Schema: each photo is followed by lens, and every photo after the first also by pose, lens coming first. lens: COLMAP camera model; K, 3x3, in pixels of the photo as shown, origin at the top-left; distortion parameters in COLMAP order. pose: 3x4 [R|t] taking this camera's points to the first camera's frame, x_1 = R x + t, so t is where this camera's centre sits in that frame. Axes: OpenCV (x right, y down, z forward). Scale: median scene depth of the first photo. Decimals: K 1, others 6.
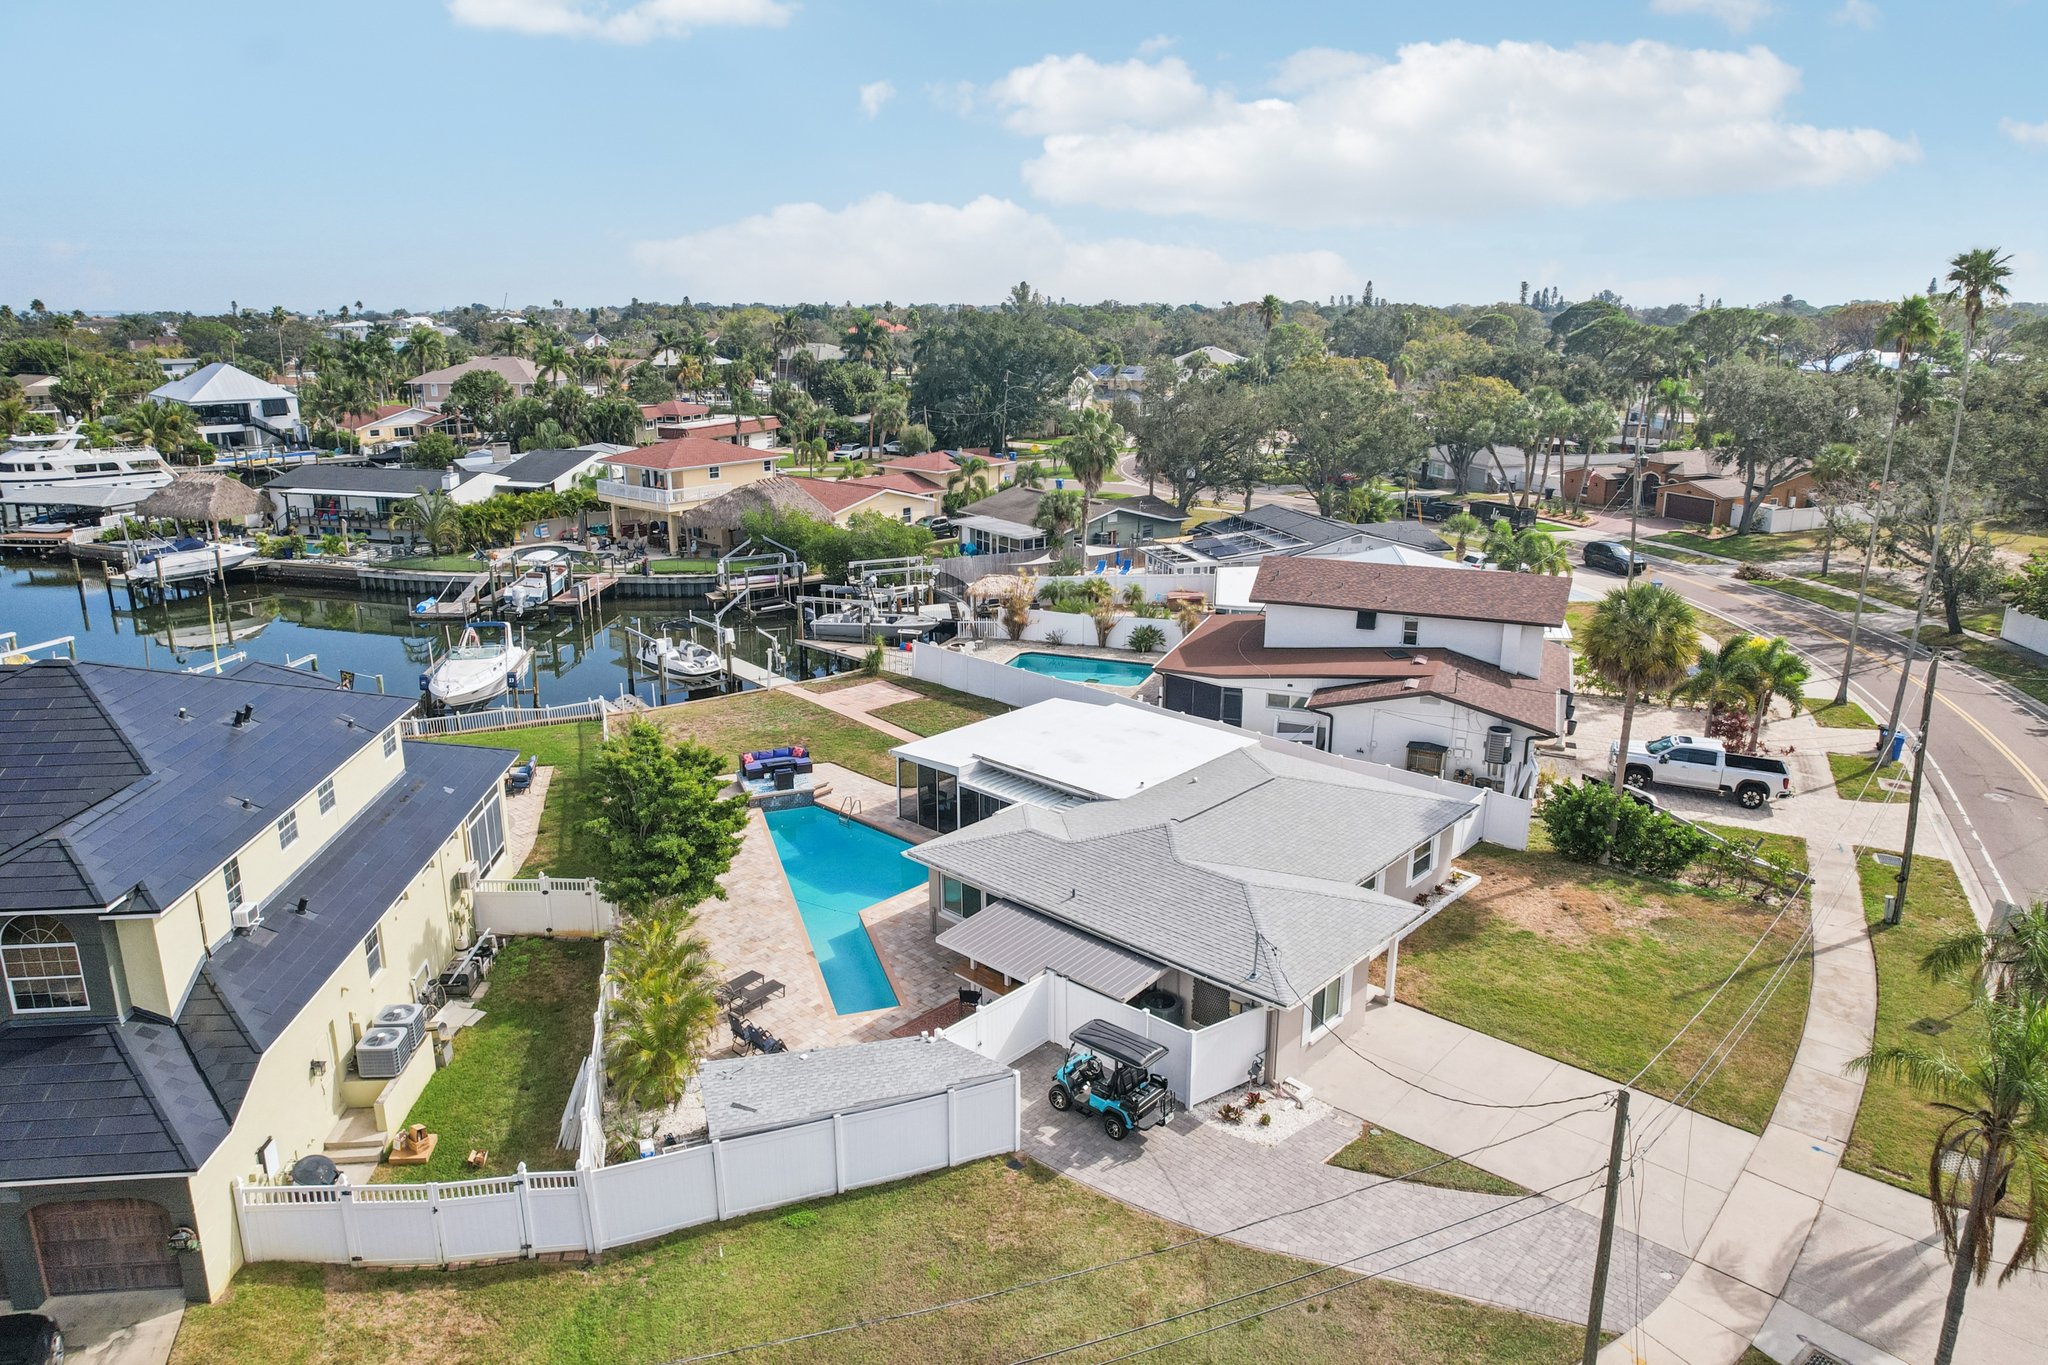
lens RADIAL K [[1277.4, 0, 1024.0], [0, 1277.4, 682.5], [0, 0, 1]] dist [-0.003970, 0.041595]
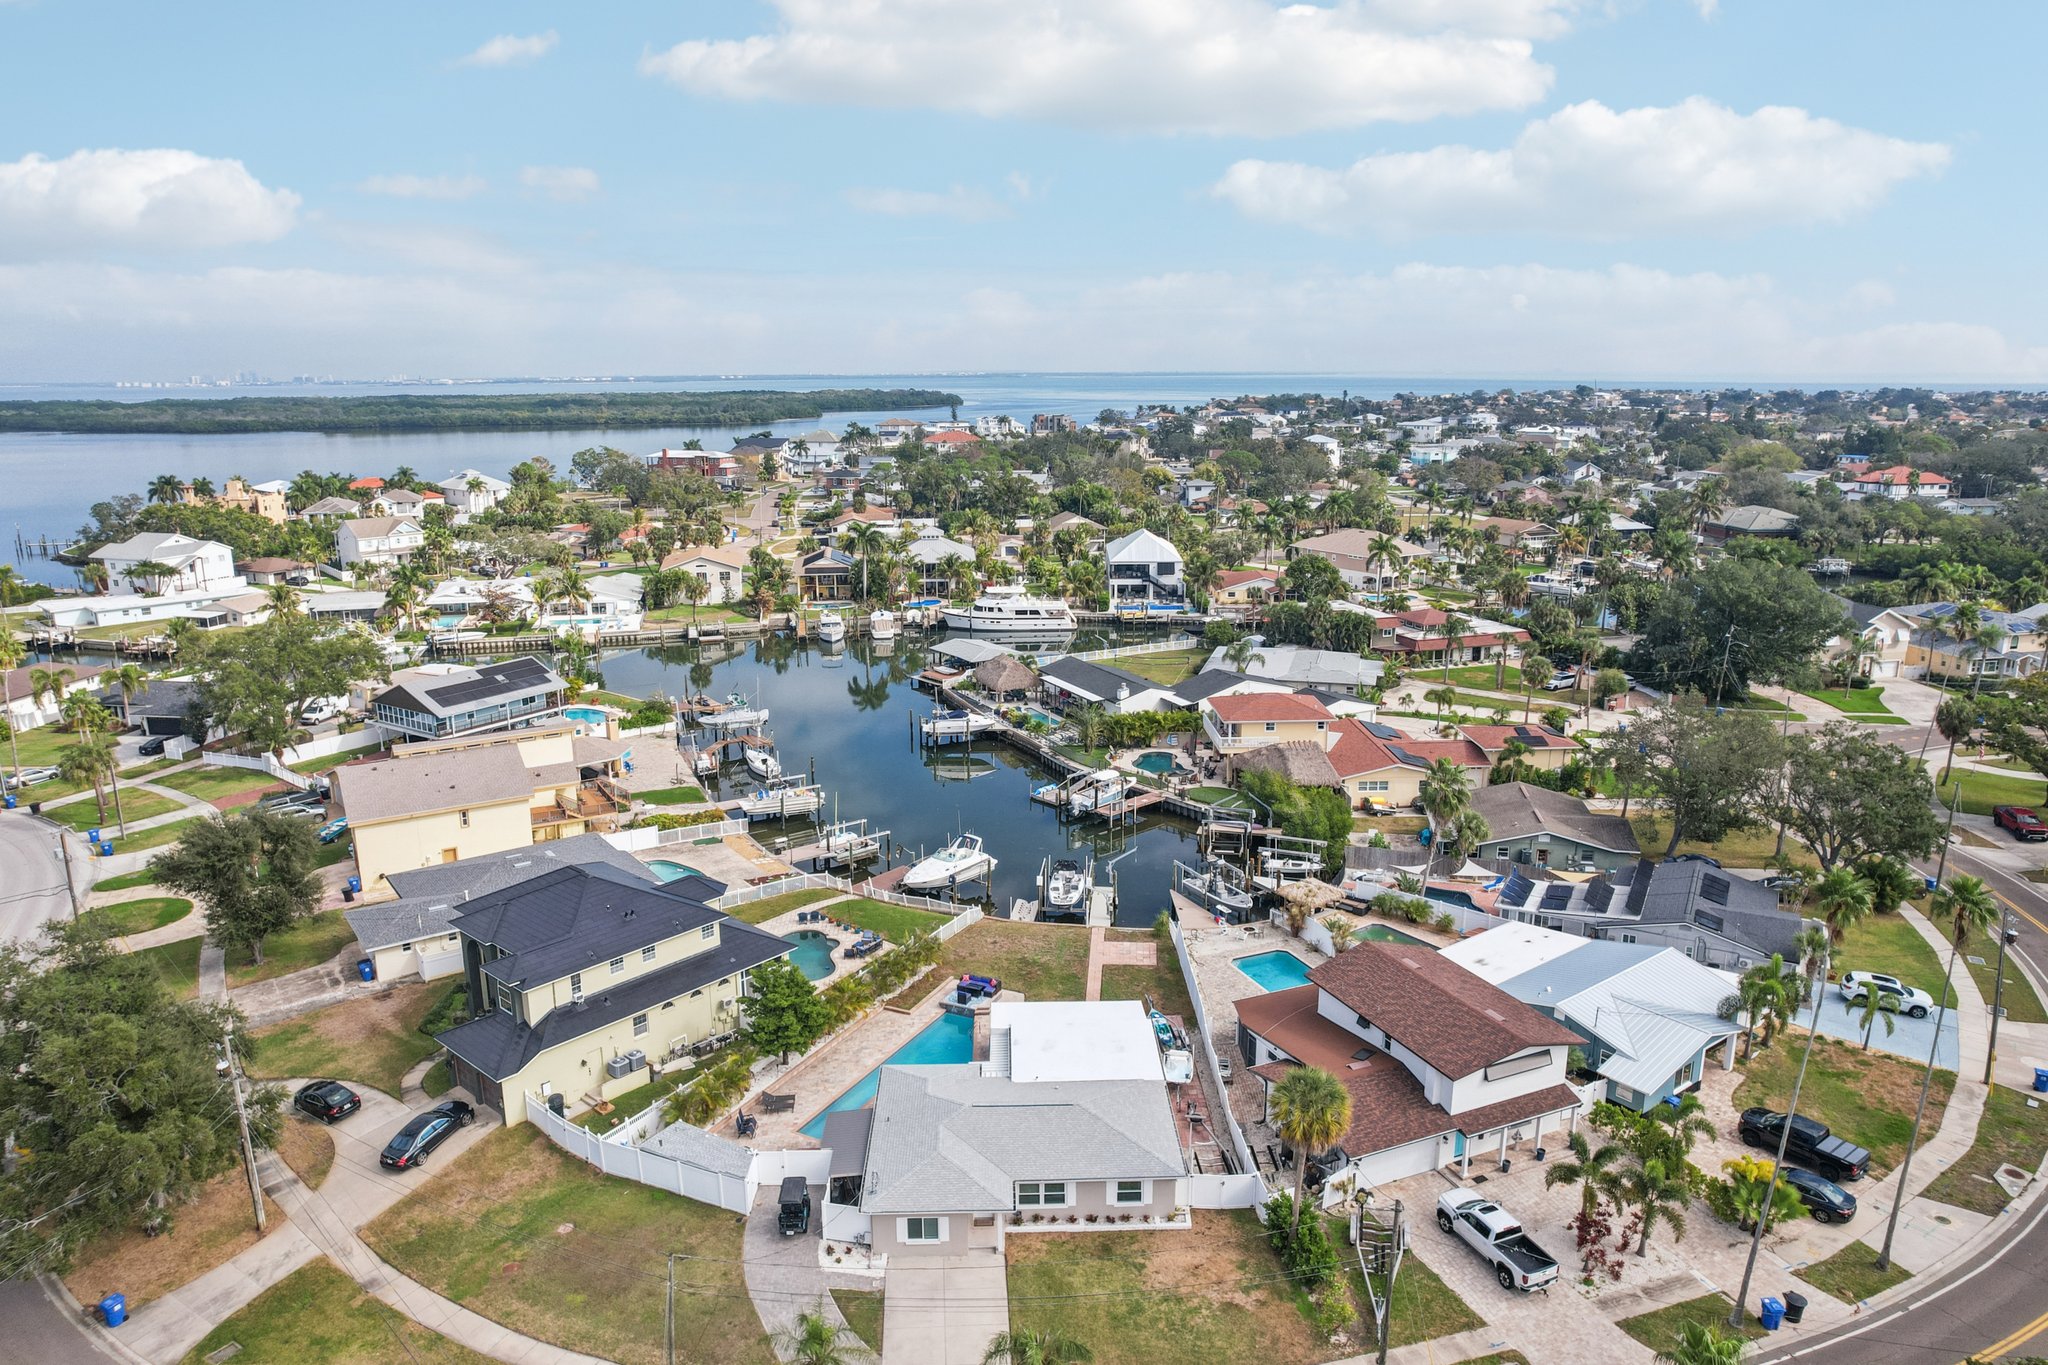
lens RADIAL K [[1277.4, 0, 1024.0], [0, 1277.4, 682.5], [0, 0, 1]] dist [-0.003970, 0.041595]
pose [[0.736173, 0.160742, -0.657428, 0.379558], [-0.215168, 0.976575, -0.002167, -0.143802], [0.641679, 0.143053, 0.753514, -0.107760]]
